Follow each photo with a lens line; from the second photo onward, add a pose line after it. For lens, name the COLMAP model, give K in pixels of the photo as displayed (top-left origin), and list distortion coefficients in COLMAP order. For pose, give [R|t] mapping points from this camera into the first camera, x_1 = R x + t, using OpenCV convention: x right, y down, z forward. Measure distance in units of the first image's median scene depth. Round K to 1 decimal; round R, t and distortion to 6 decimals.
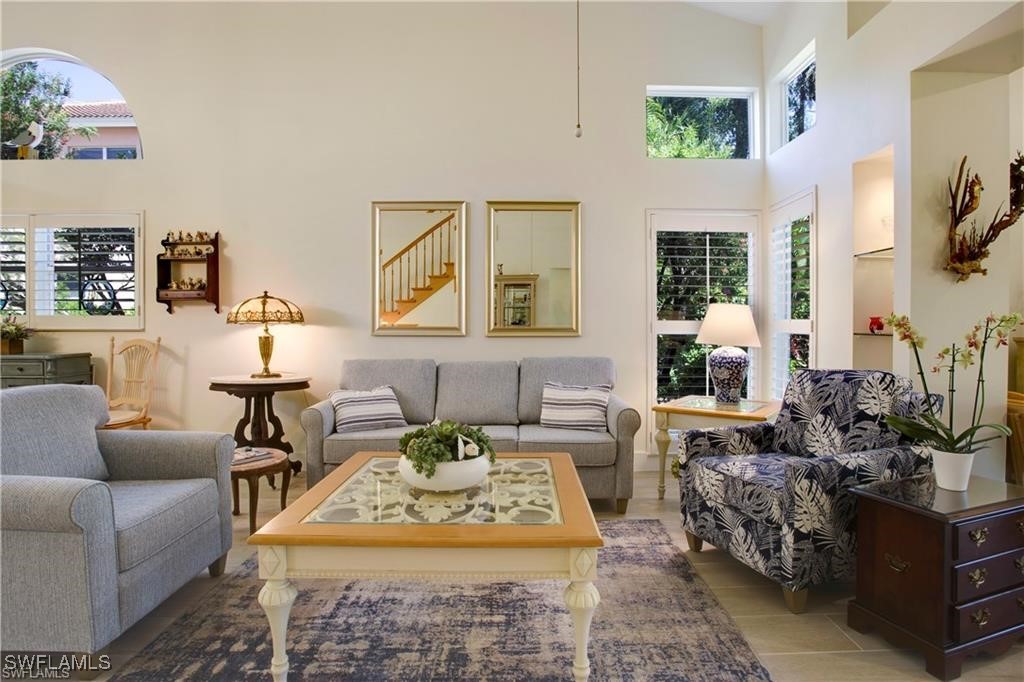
lens RADIAL K [[515.3, 0, 526.6], [0, 515.3, 328.4], [0, 0, 1]] dist [-0.072046, 0.031815]
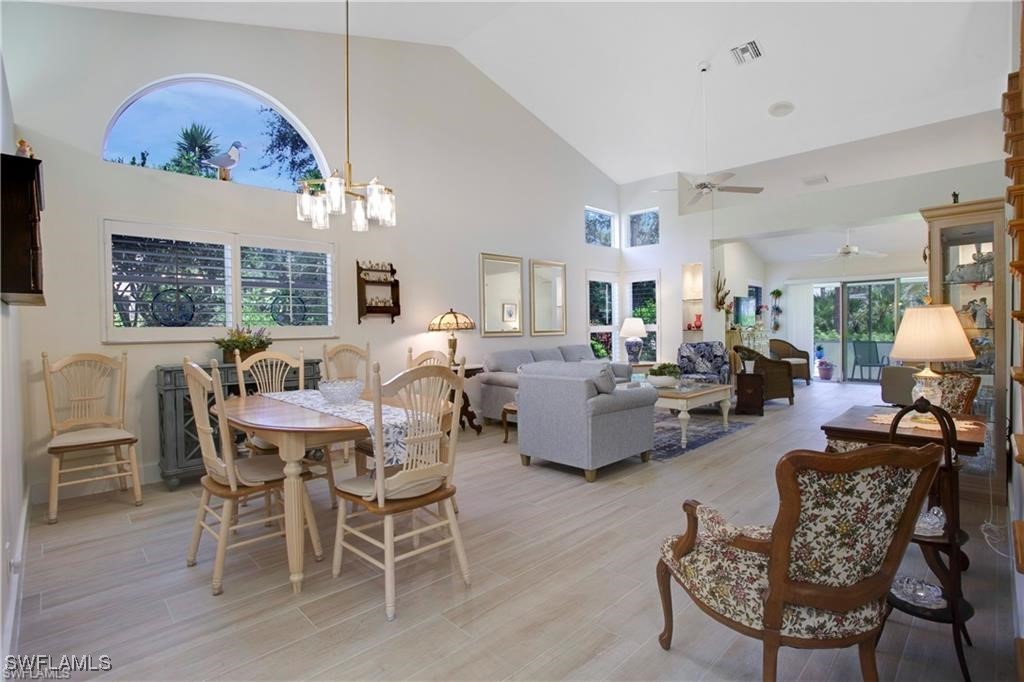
lens RADIAL K [[515.3, 0, 526.6], [0, 515.3, 328.4], [0, 0, 1]] dist [-0.072046, 0.031815]
pose [[0.704345, -0.013381, 0.709732, -1.356163], [0.021707, 0.999761, -0.002693, -0.006662], [-0.709526, 0.017303, 0.704466, -0.220826]]
